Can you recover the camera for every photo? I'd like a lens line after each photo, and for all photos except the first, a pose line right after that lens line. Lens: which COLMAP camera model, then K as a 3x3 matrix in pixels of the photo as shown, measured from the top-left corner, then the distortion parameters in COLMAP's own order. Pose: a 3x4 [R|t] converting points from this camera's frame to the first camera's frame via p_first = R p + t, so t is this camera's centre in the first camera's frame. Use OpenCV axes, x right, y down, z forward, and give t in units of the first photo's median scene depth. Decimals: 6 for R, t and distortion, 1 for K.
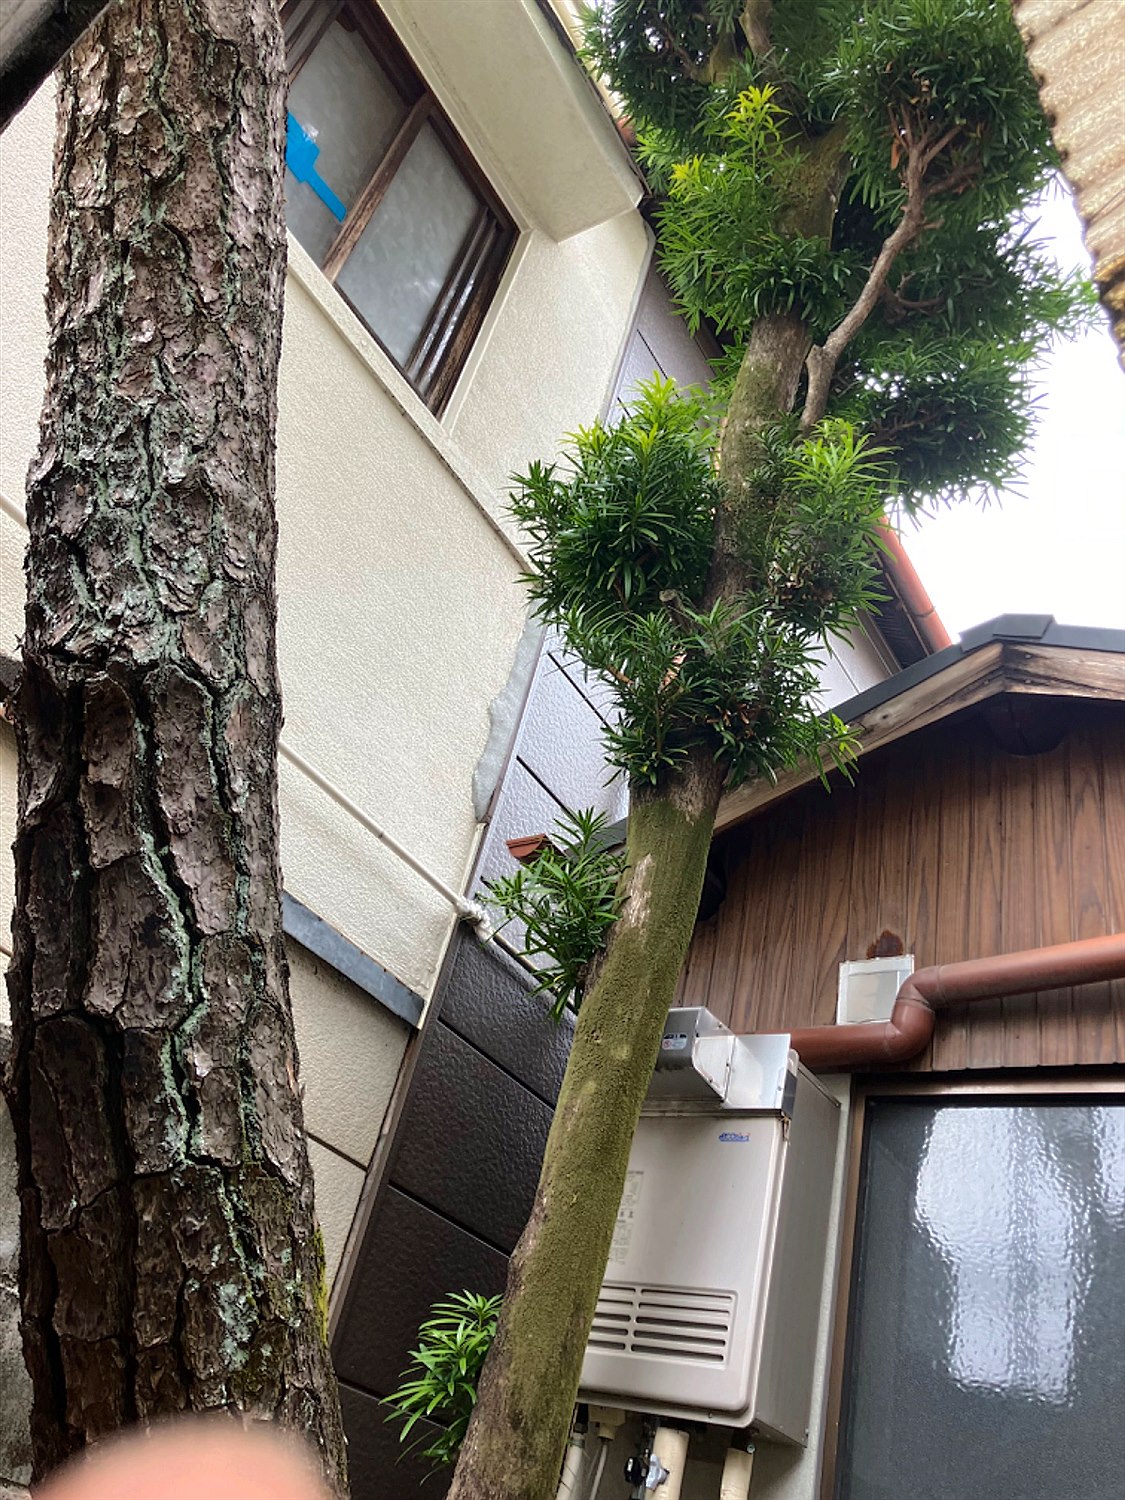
lens RADIAL K [[1216.3, 0, 562.5], [0, 1216.3, 750.0], [0, 0, 1]] dist [0.000490, -0.002596]
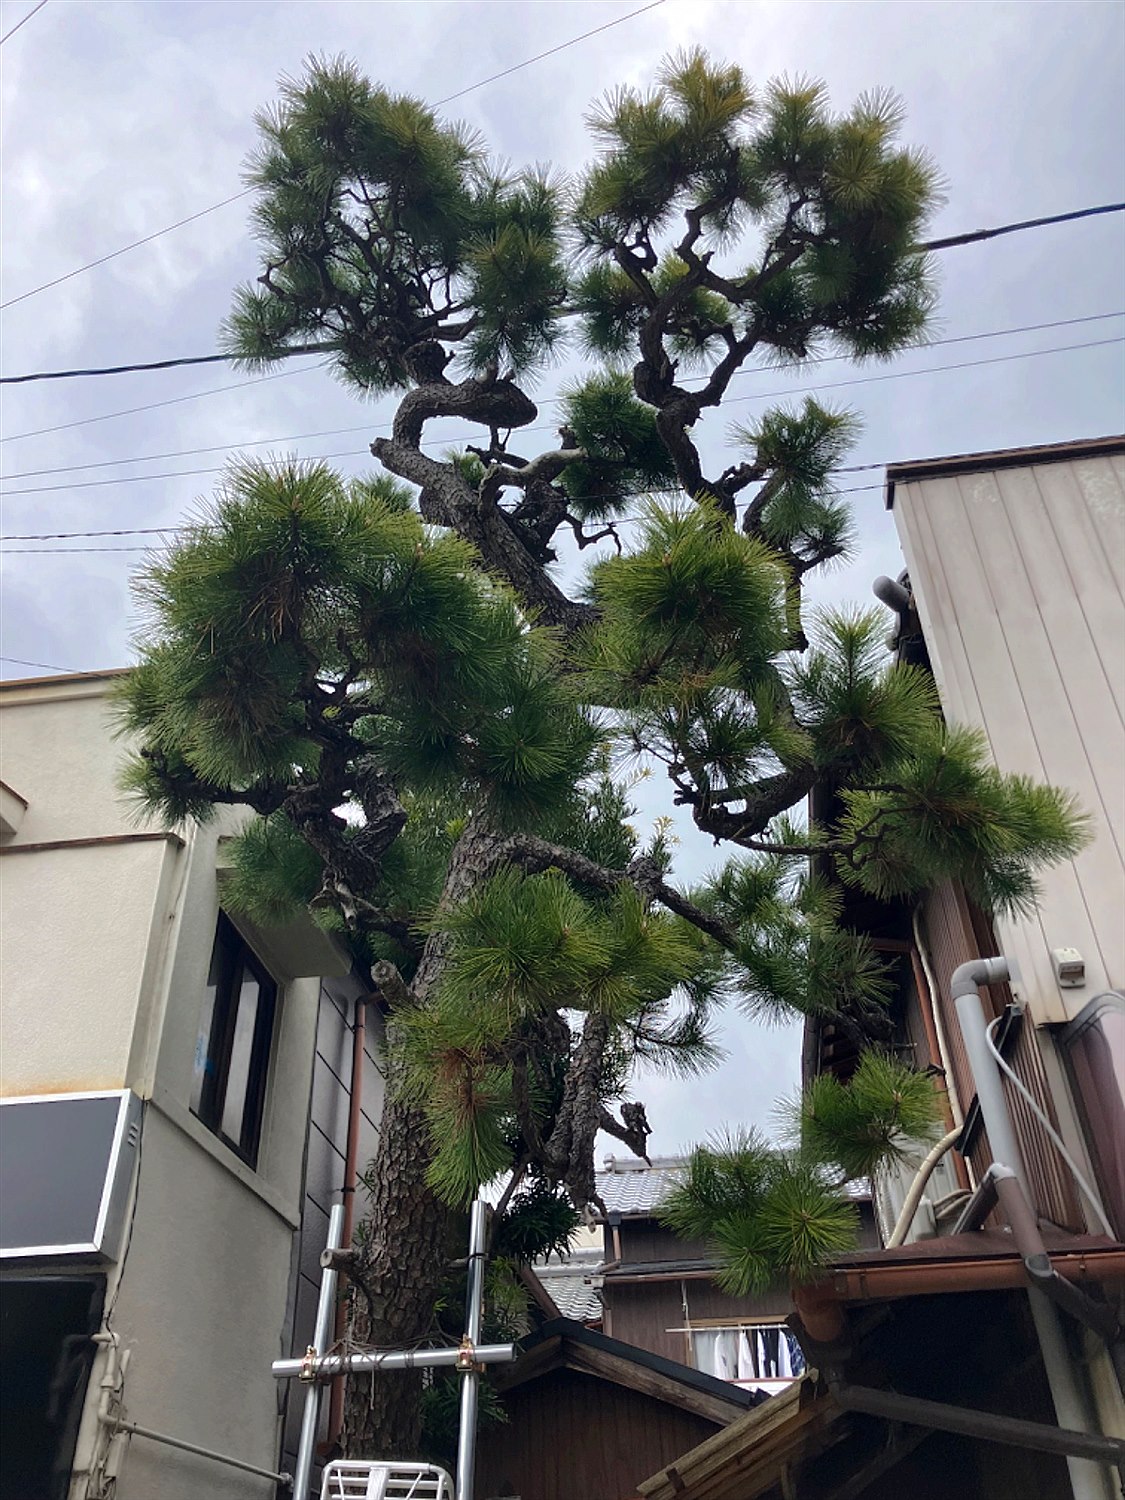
lens RADIAL K [[1253.8, 0, 562.5], [0, 1253.8, 750.0], [0, 0, 1]] dist [0.000172, -0.012526]
pose [[0.875102, 0.046914, 0.481659, -0.765569], [-0.065191, 0.997646, 0.021271, -1.177737], [-0.479528, -0.050014, 0.876100, -0.909092]]
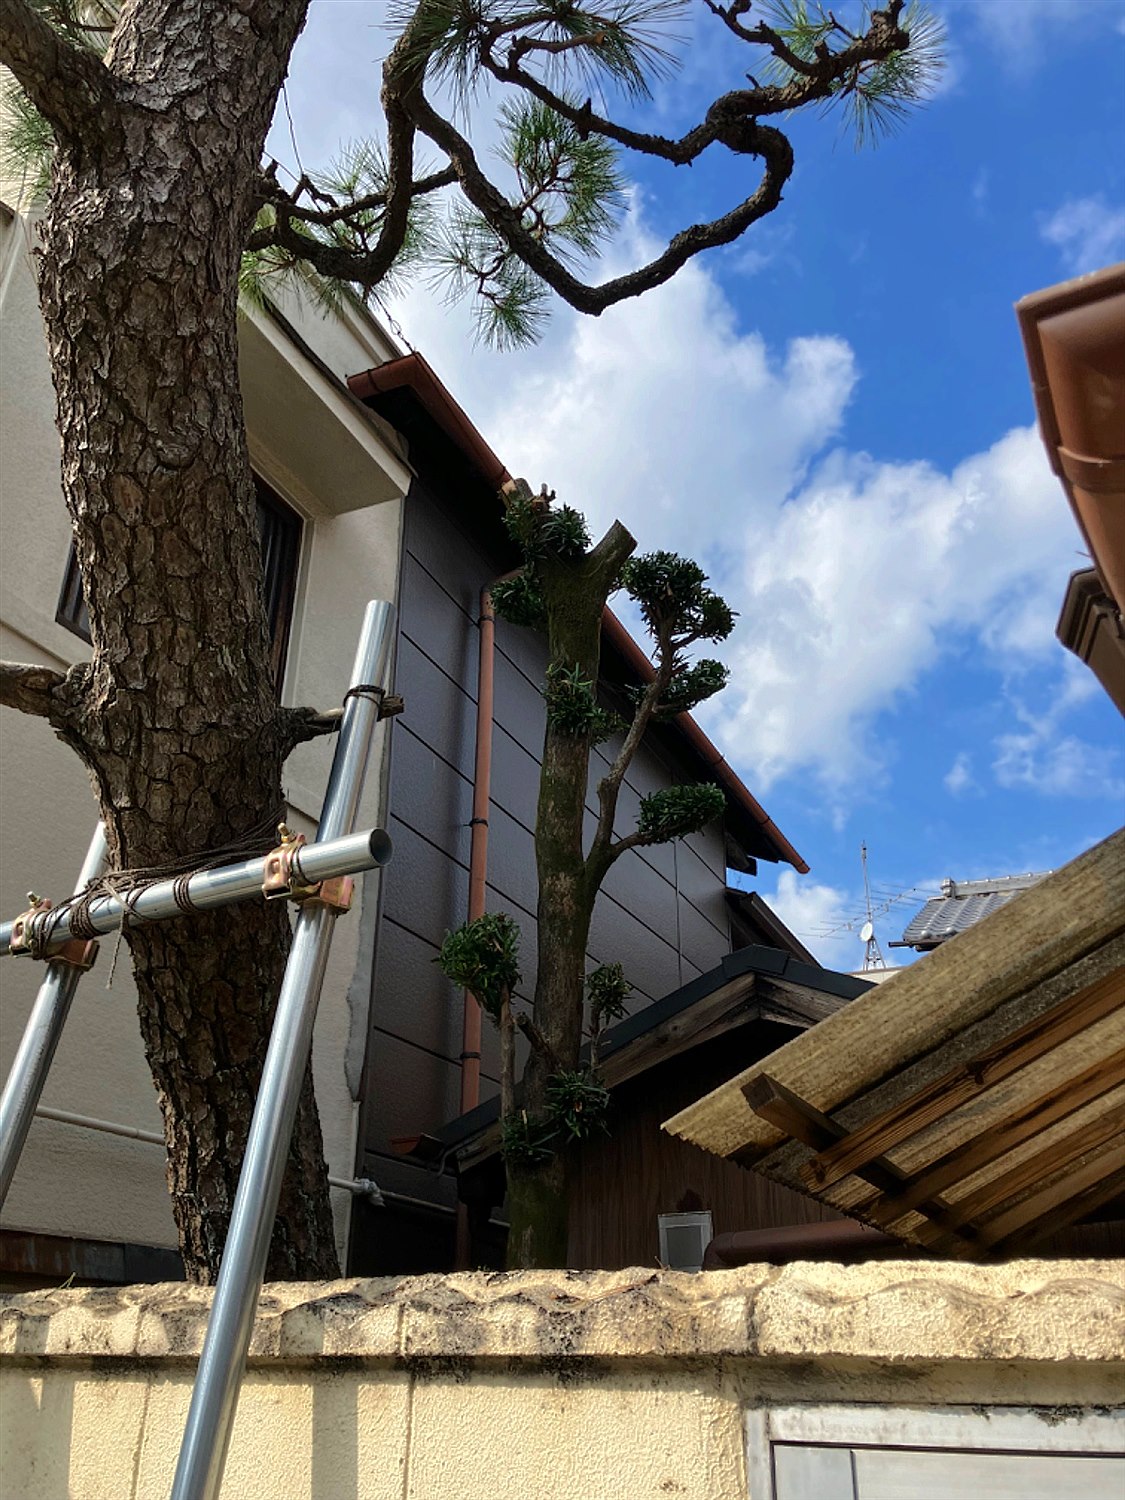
lens RADIAL K [[1220.6, 0, 581.0], [0, 1220.6, 781.8], [0, 0, 1]] dist [0.007215, 0.004440]
pose [[0.965654, -0.124228, 0.228208, -0.108651], [0.081689, 0.978915, 0.187222, -0.565258], [-0.246655, -0.162150, 0.955442, -0.214031]]
